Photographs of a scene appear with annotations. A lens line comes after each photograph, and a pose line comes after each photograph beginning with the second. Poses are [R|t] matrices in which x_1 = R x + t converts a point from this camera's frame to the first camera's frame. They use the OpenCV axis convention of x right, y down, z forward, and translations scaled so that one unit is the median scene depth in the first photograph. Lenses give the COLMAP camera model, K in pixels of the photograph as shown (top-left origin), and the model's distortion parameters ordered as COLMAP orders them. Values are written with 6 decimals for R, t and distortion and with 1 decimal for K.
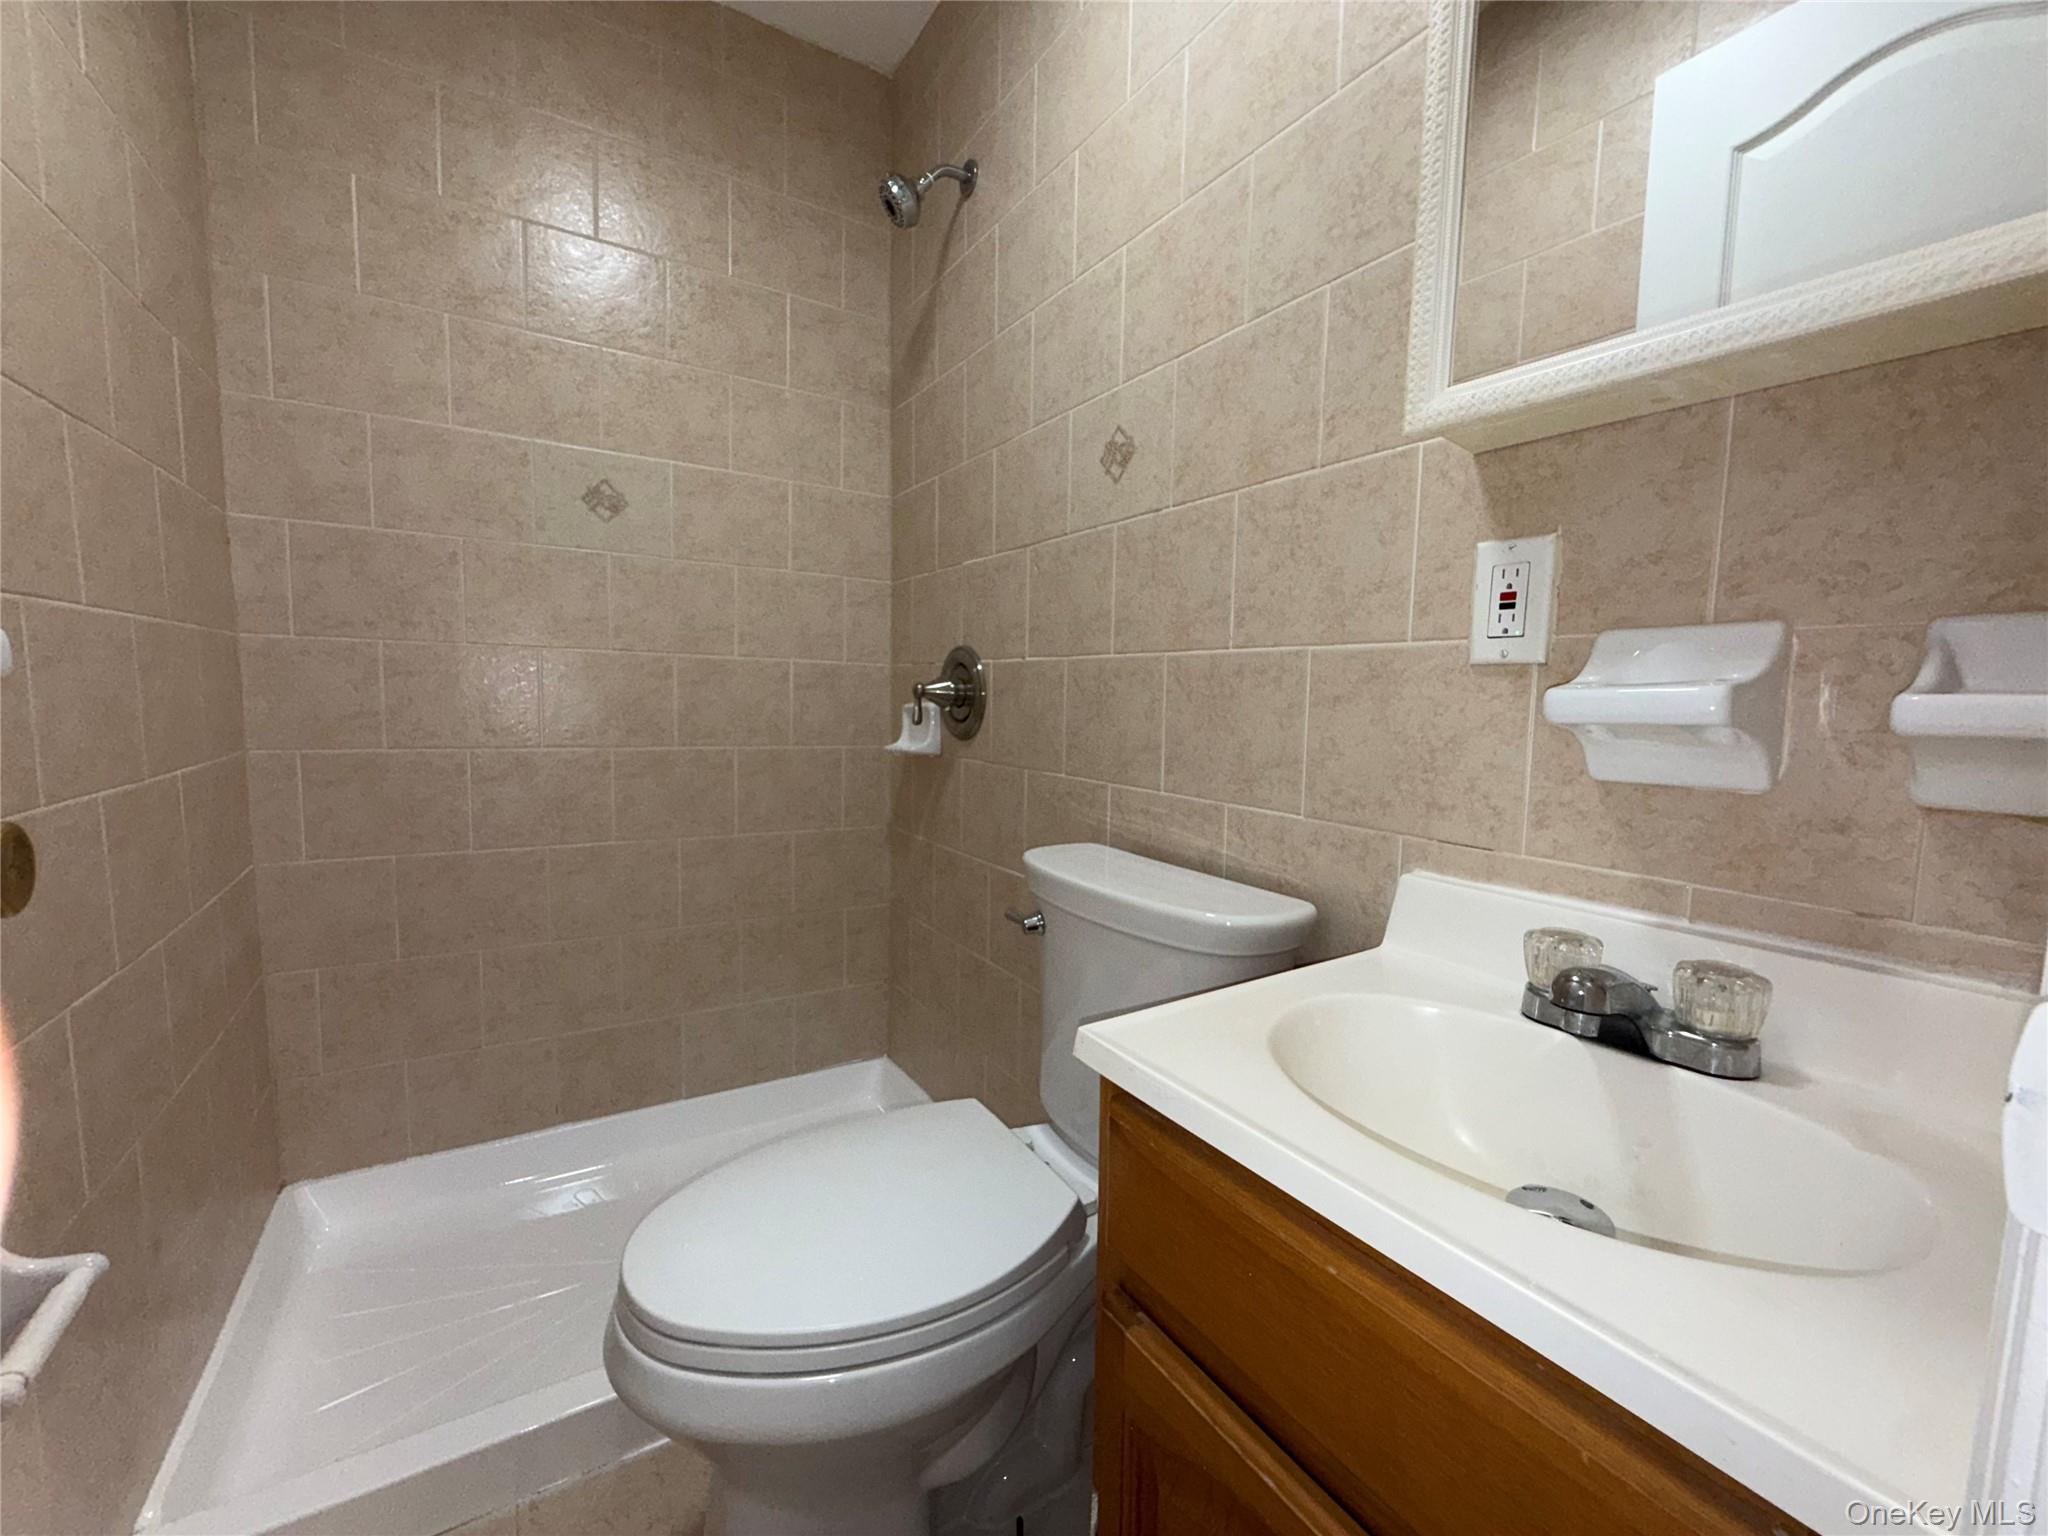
lens RADIAL K [[816.2, 0, 1020.9], [0, 816.2, 768.7], [0, 0, 1]] dist [-0.000890, 0.000145]
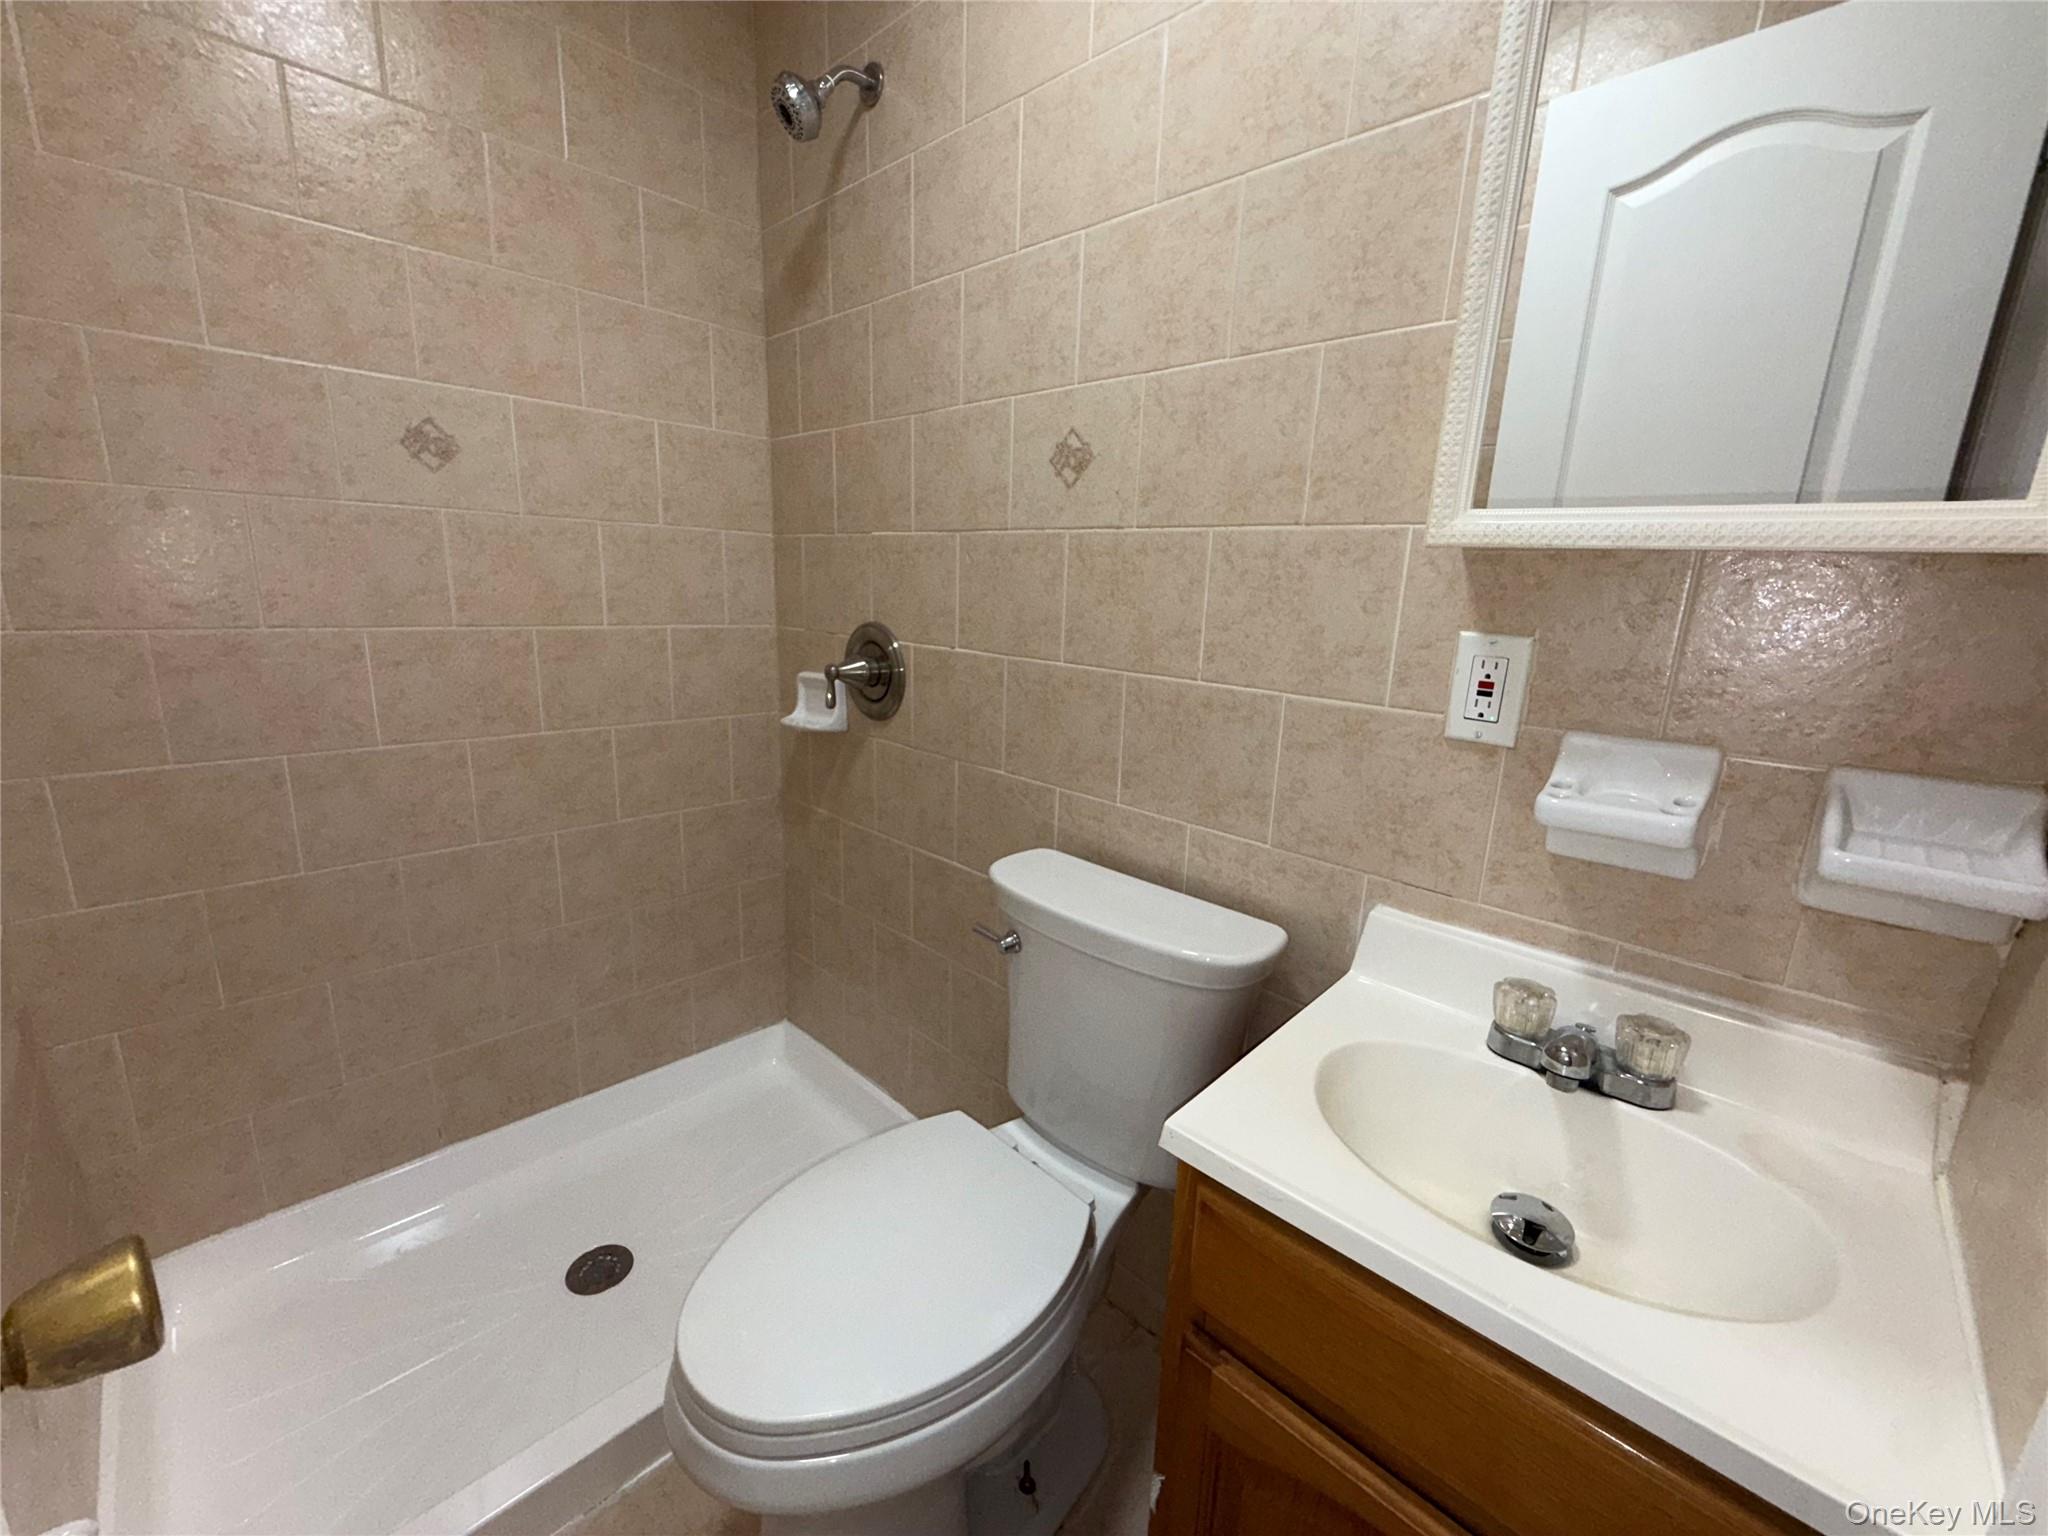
lens RADIAL K [[815.6, 0, 1019.8], [0, 815.6, 768.3], [0, 0, 1]] dist [-0.000512, -0.000052]
pose [[0.971748, -0.040722, 0.232483, -0.188196], [0.006729, 0.989383, 0.145174, -0.167165], [-0.235927, -0.139508, 0.961705, 0.030335]]
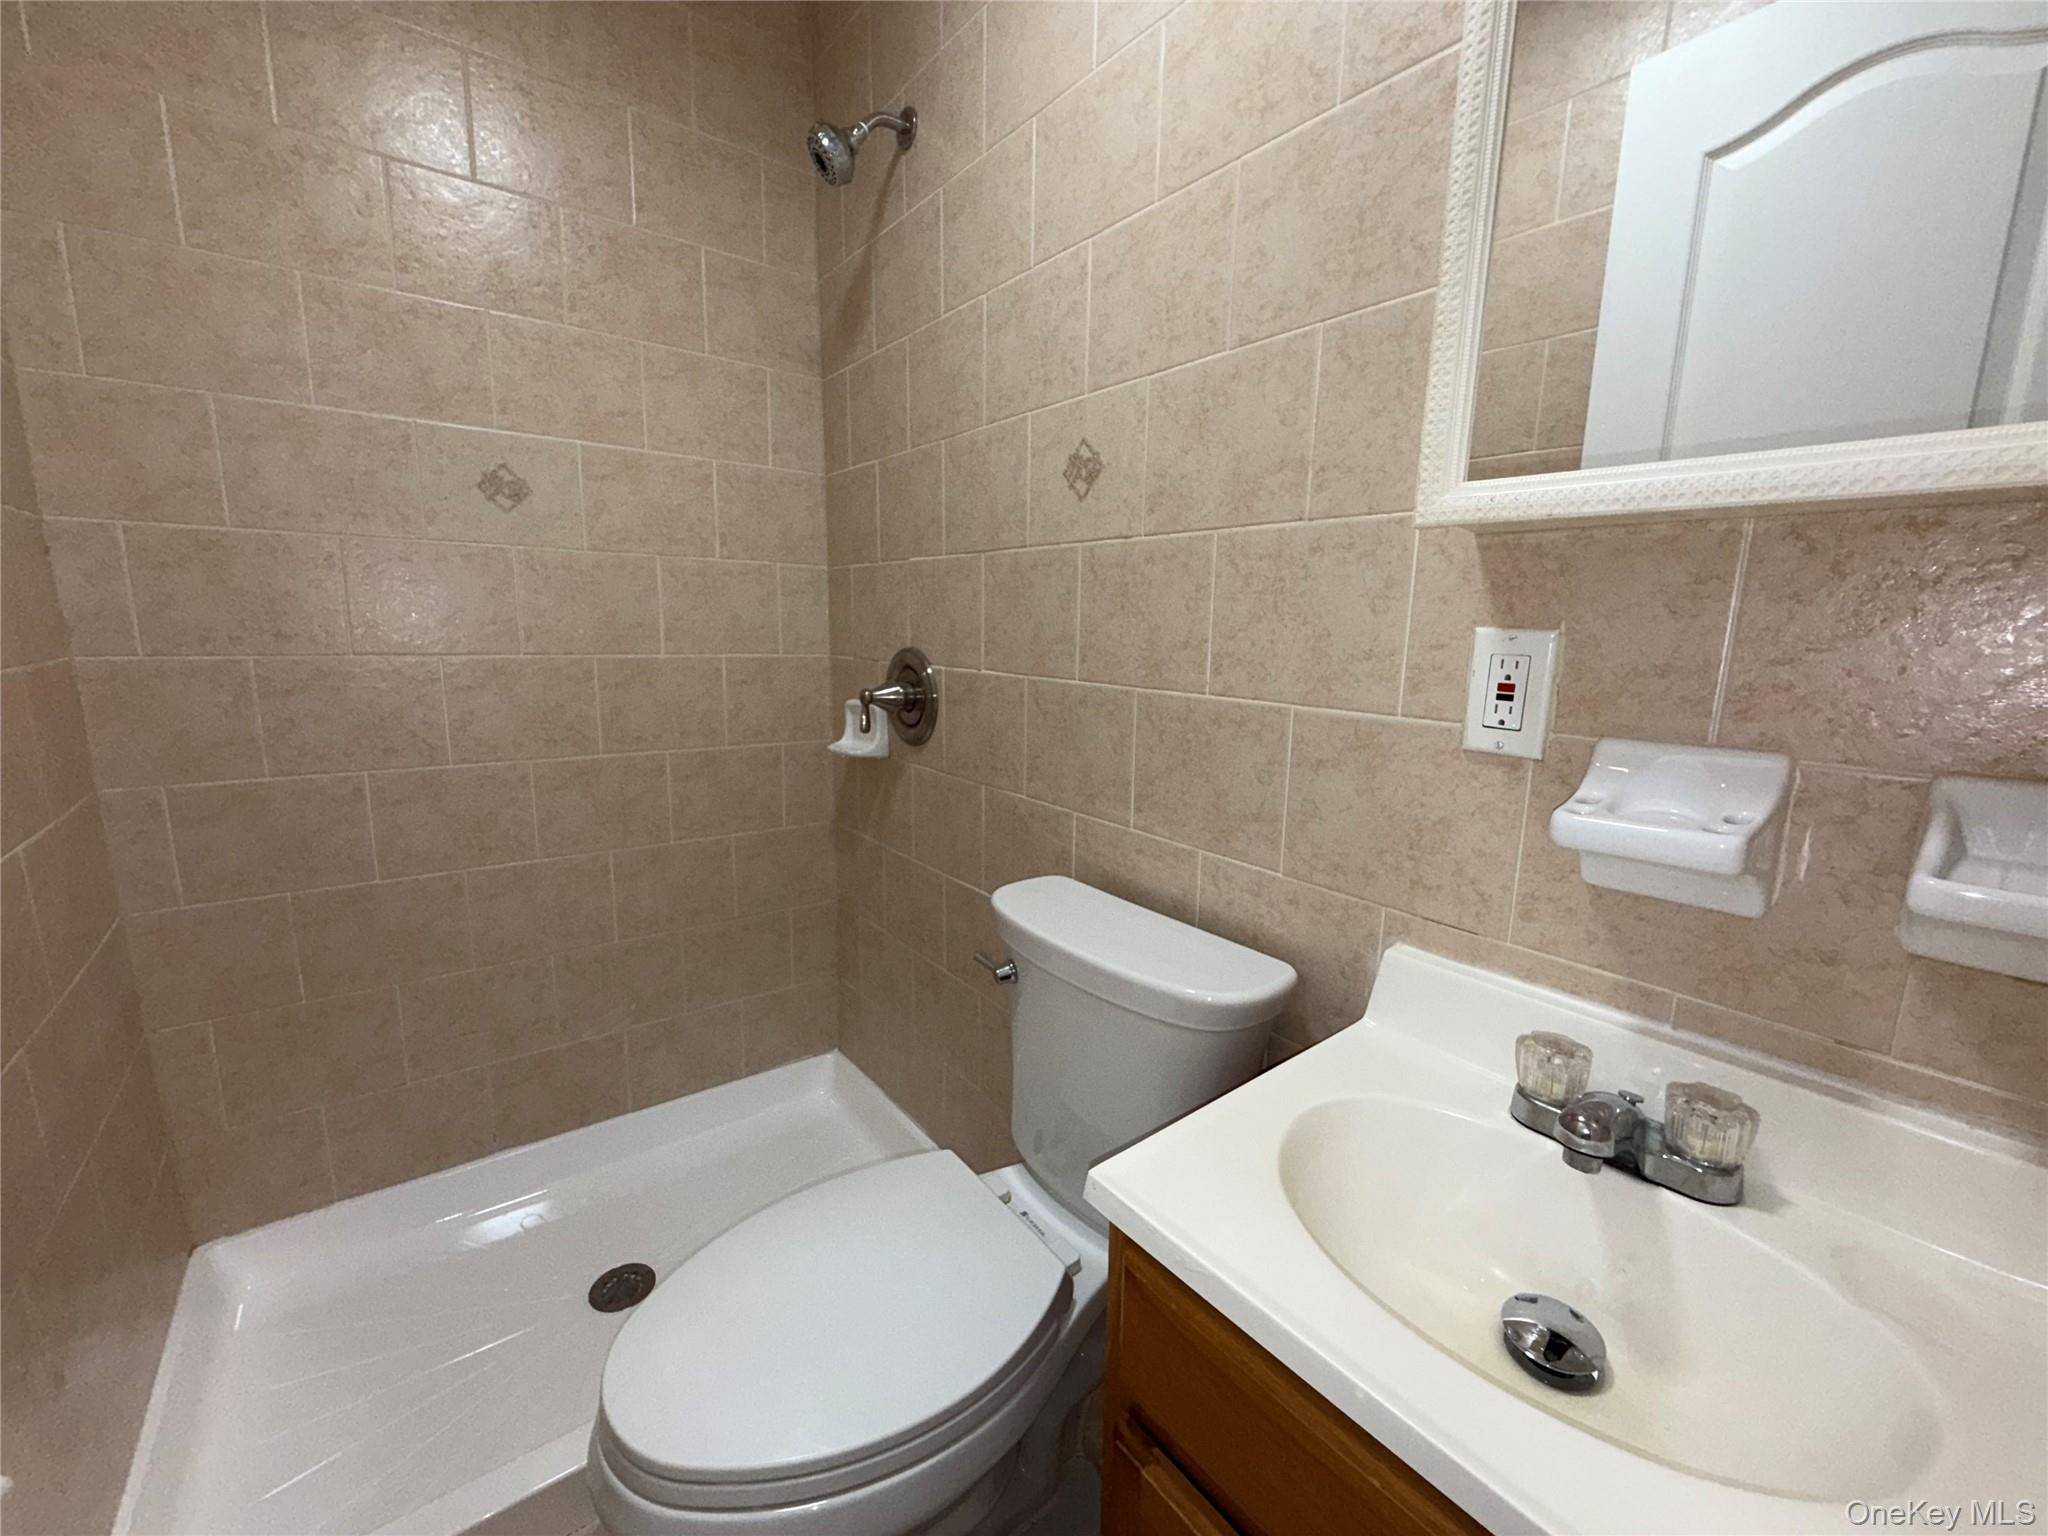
lens RADIAL K [[815.6, 0, 1019.8], [0, 815.6, 768.3], [0, 0, 1]] dist [-0.000512, -0.000052]
pose [[0.995633, -0.020544, 0.091069, -0.047934], [0.012357, 0.995904, 0.089567, -0.131964], [-0.092536, -0.088051, 0.991809, 0.045992]]
